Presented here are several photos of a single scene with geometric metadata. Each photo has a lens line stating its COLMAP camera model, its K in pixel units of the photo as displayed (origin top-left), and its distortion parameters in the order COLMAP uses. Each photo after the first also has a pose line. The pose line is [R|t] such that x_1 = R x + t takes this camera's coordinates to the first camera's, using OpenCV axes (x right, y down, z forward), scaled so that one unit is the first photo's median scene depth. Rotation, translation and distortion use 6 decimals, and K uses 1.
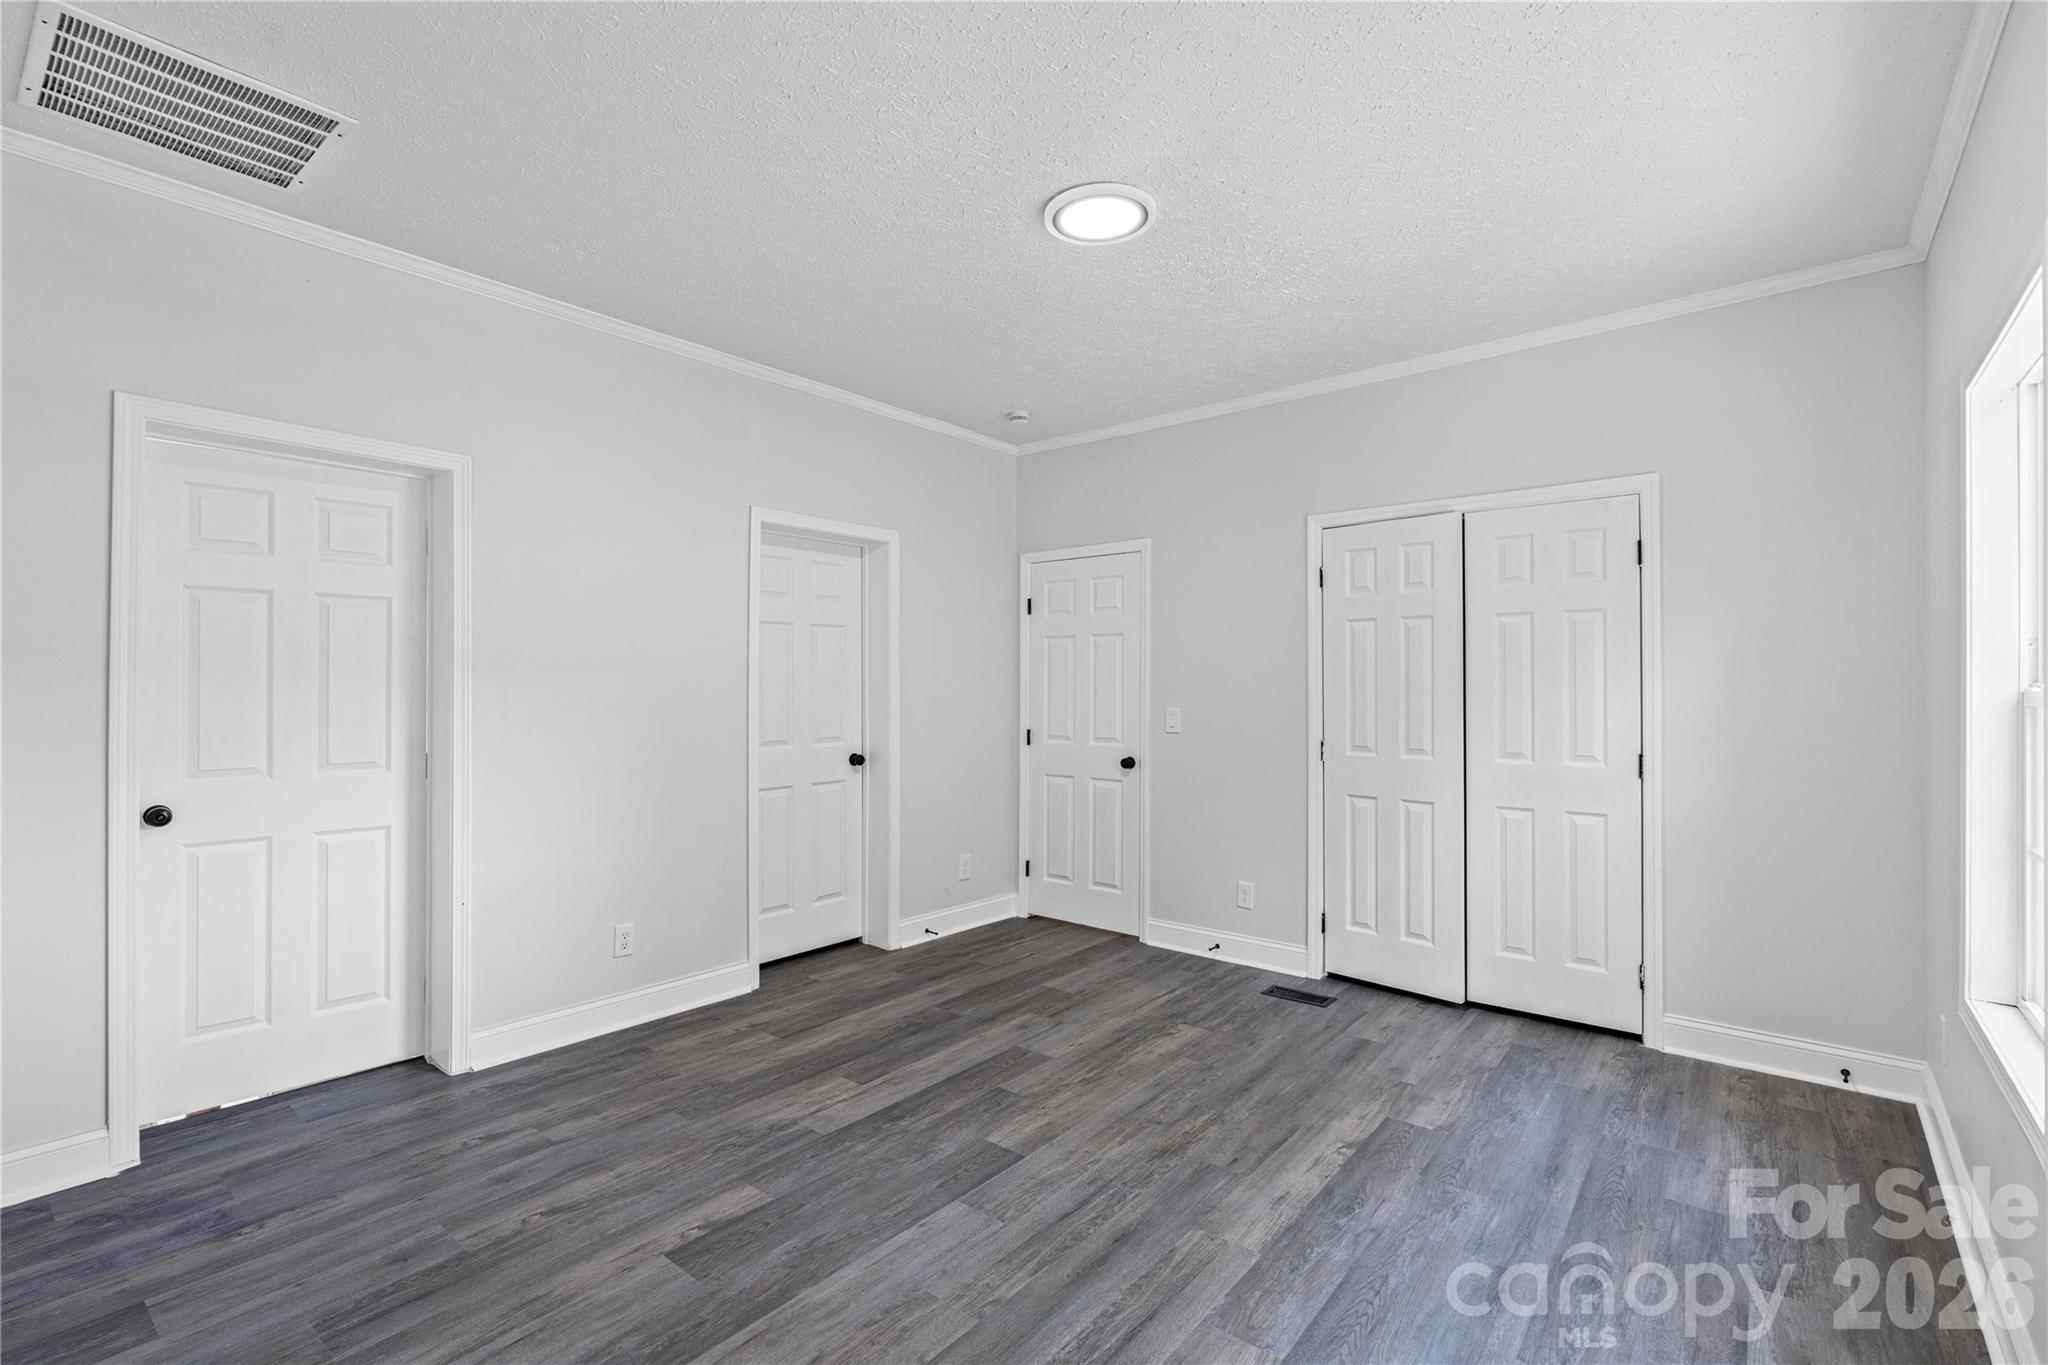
lens RADIAL K [[935.7, 0, 1017.3], [0, 935.7, 677.0], [0, 0, 1]] dist [-0.001466, -0.000292]
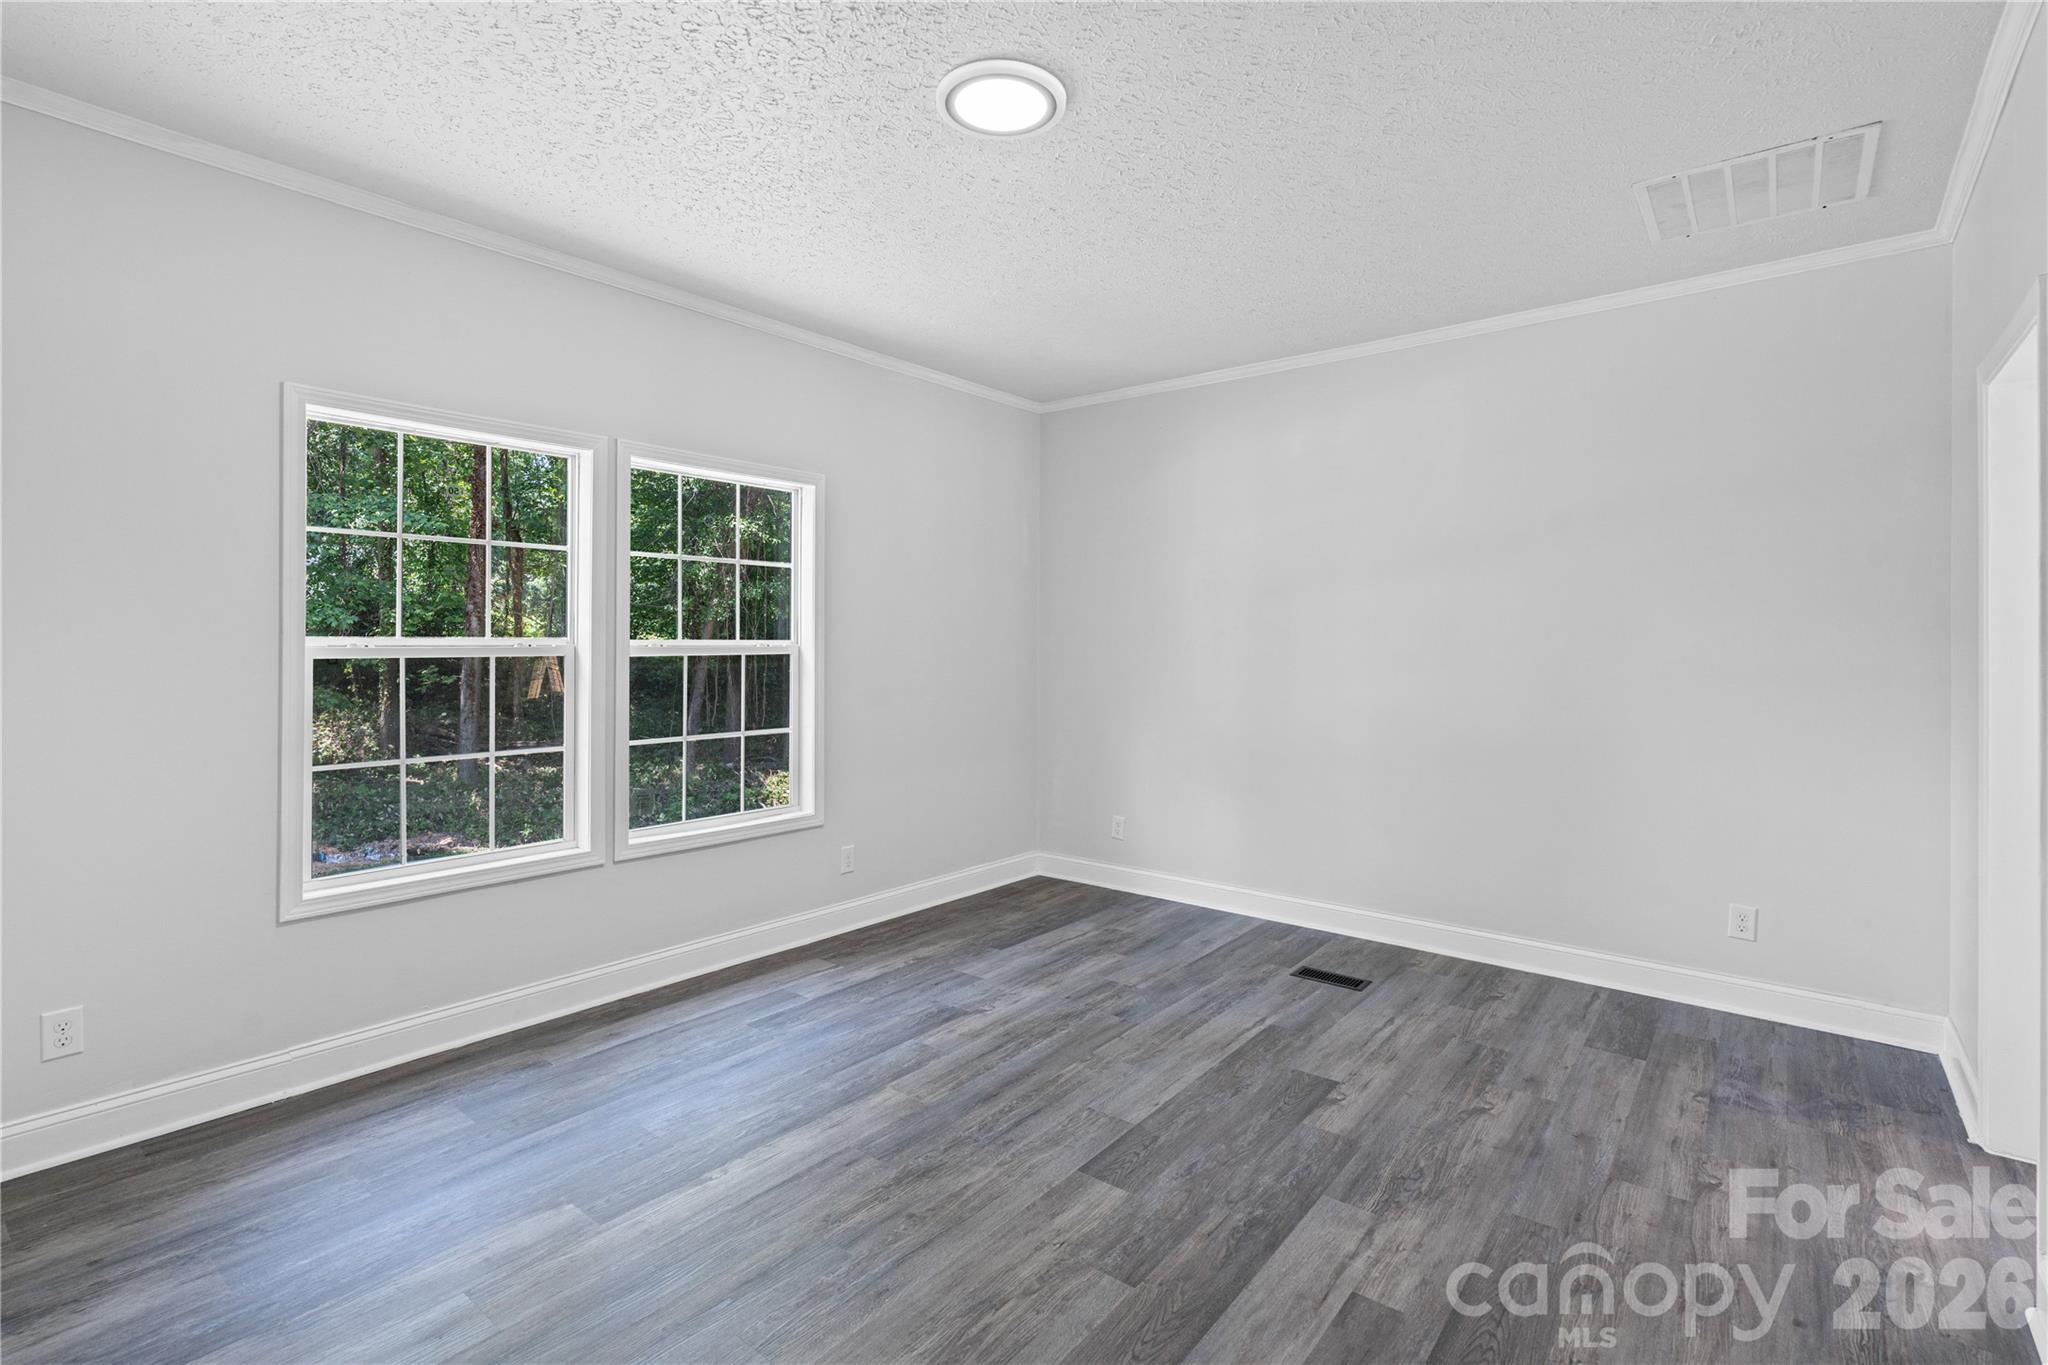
lens RADIAL K [[958.8, 0, 1024.6], [0, 958.8, 651.2], [0, 0, 1]] dist [-0.000026, 0.000050]
pose [[-0.999702, -0.009941, -0.022298, 0.092206], [-0.009941, 0.999951, -0.000107, 0.011585], [0.022298, 0.000115, -0.999751, 2.075091]]
